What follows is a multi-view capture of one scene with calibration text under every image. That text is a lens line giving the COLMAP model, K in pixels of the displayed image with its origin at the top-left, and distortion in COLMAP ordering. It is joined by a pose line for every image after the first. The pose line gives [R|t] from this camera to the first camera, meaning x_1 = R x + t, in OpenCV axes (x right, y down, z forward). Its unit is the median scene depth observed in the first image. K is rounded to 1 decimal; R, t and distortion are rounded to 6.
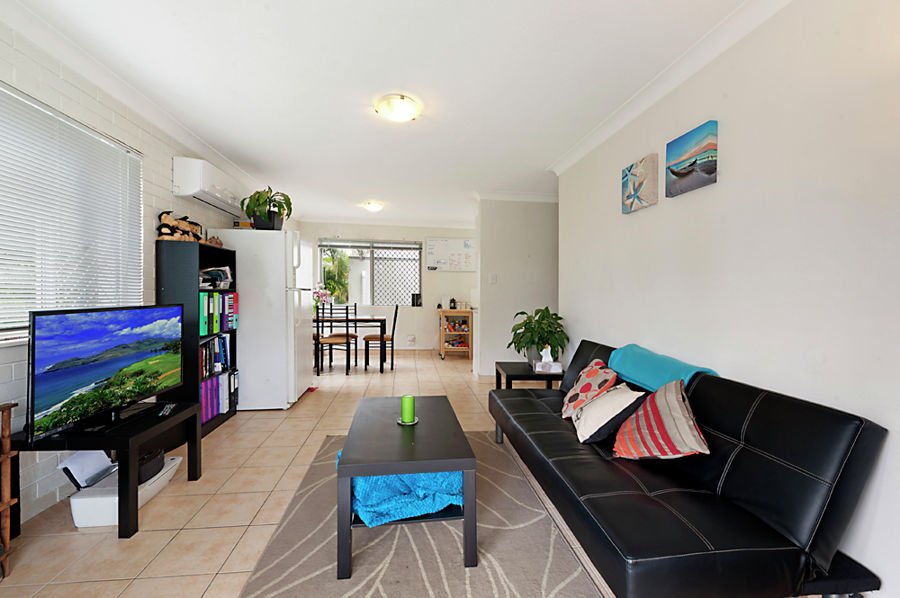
lens RADIAL K [[362.6, 0, 449.9], [0, 362.6, 297.0], [0, 0, 1]] dist [0.003282, -0.000019]
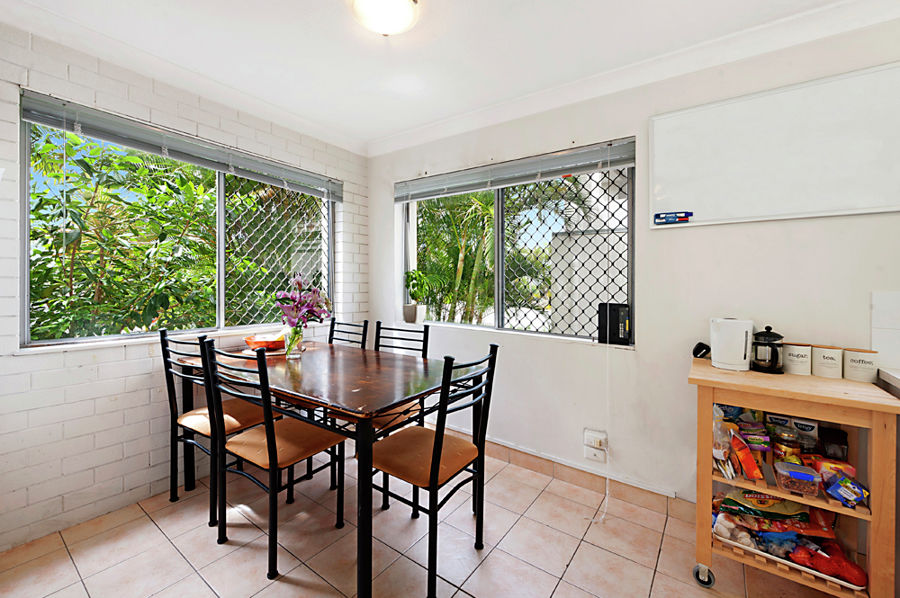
lens RADIAL K [[362.6, 0, 446.8], [0, 362.6, 292.1], [0, 0, 1]] dist [0.003282, -0.000019]
pose [[0.727189, 0.011020, -0.686349, 0.019199], [-0.011631, 0.999925, 0.003732, -0.018976], [0.686339, 0.005270, 0.727263, 0.674506]]
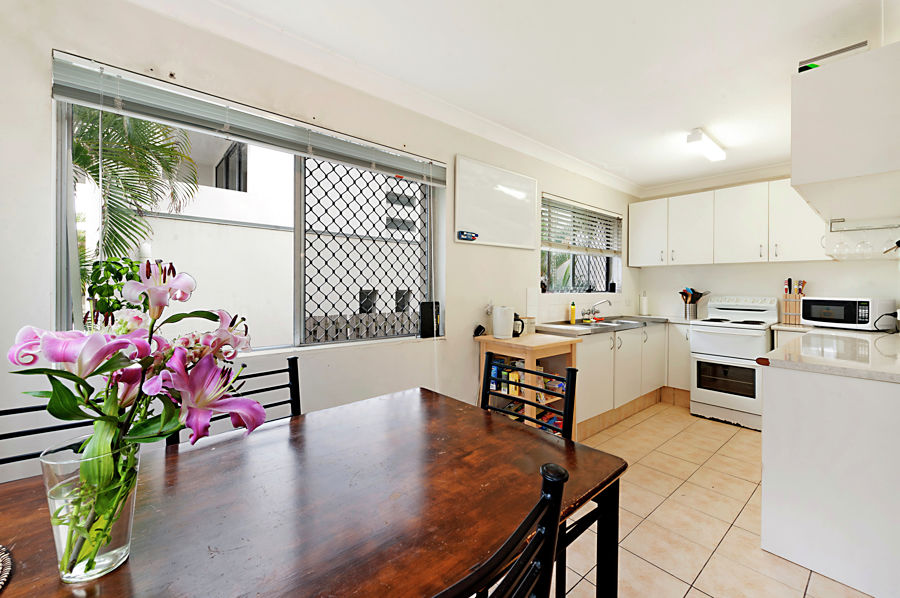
lens RADIAL K [[362.6, 0, 449.9], [0, 362.6, 283.4], [0, 0, 1]] dist [0.003282, -0.000019]
pose [[0.845618, -0.003686, 0.533776, -0.276345], [0.001798, 0.999990, 0.004058, -0.029777], [-0.533786, -0.002472, 0.845616, 0.688051]]
